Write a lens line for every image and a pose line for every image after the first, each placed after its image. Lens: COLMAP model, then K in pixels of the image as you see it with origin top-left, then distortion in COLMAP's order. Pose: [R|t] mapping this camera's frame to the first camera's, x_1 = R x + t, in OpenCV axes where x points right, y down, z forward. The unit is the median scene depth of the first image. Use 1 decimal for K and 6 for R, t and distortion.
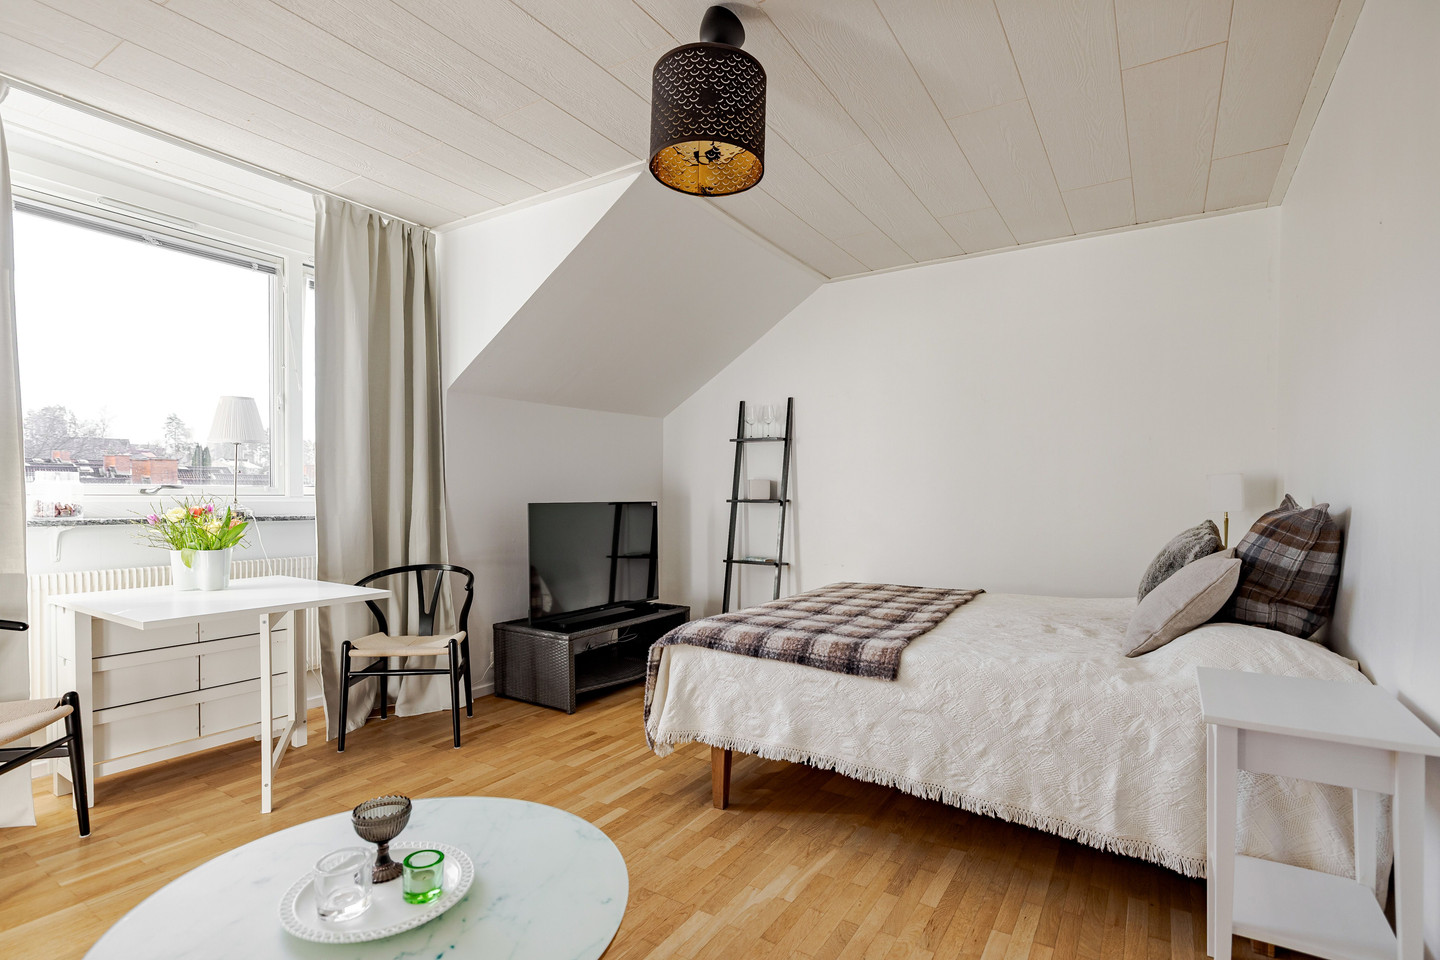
lens RADIAL K [[701.6, 0, 719.8], [0, 701.6, 498.6], [0, 0, 1]] dist [-0.003478, 0.000130]
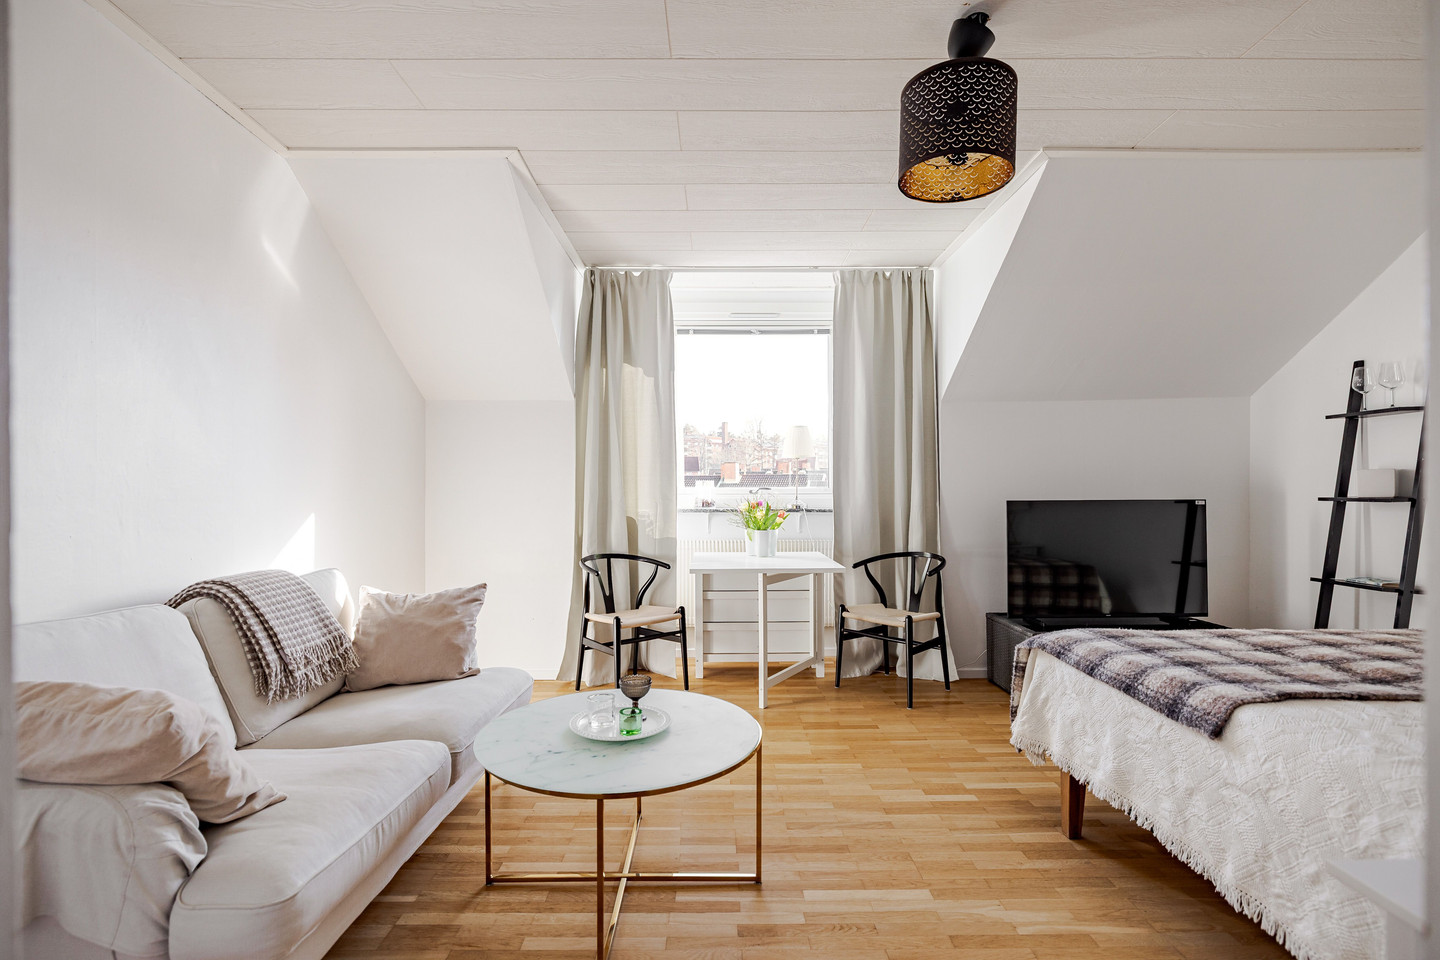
lens RADIAL K [[679.6, 0, 720.0], [0, 679.6, 480.0], [0, 0, 1]] dist [0.000780, 0.000414]
pose [[0.538974, -0.020097, -0.842083, 0.485993], [0.000604, 0.999724, -0.023473, -0.000999], [0.842322, 0.012142, 0.538837, 0.132356]]
